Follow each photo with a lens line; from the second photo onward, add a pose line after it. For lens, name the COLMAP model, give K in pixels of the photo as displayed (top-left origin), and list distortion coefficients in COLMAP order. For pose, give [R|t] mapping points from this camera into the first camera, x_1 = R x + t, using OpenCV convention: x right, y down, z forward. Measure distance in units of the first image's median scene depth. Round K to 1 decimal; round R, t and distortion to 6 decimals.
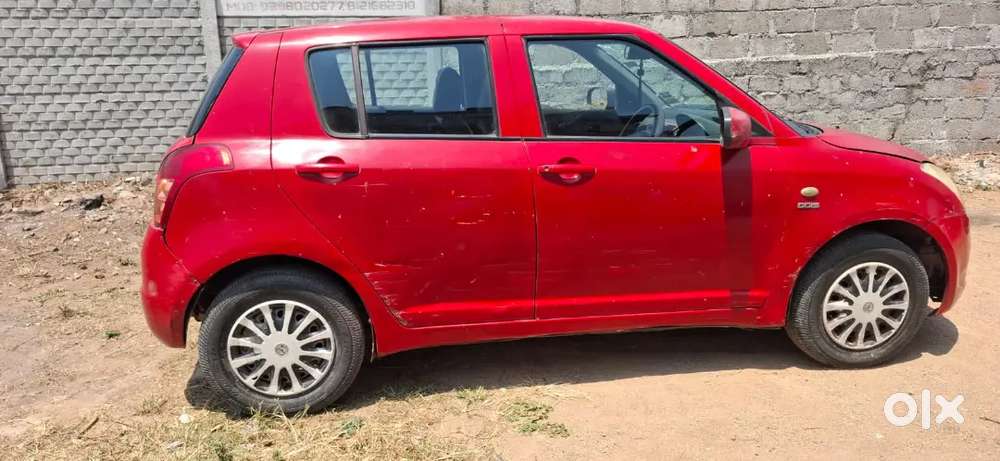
lens RADIAL K [[693.3, 0, 498.2], [0, 693.3, 239.0], [0, 0, 1]] dist [0.080022, -0.083277]
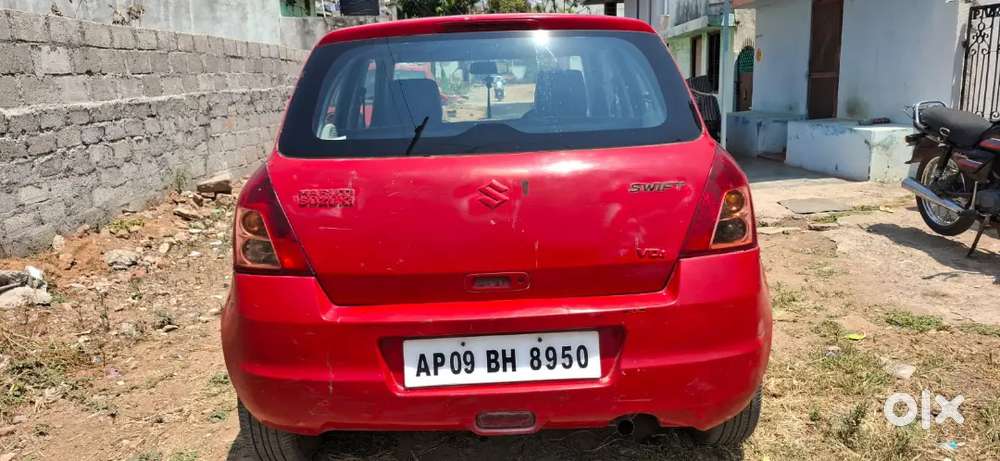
lens RADIAL K [[693.3, 0, 496.0], [0, 693.3, 226.8], [0, 0, 1]] dist [0.080022, -0.083277]
pose [[0.127960, -0.189694, 0.973469, -1.117482], [0.297059, 0.943806, 0.144866, -0.214125], [-0.946246, 0.270640, 0.177120, 0.992844]]
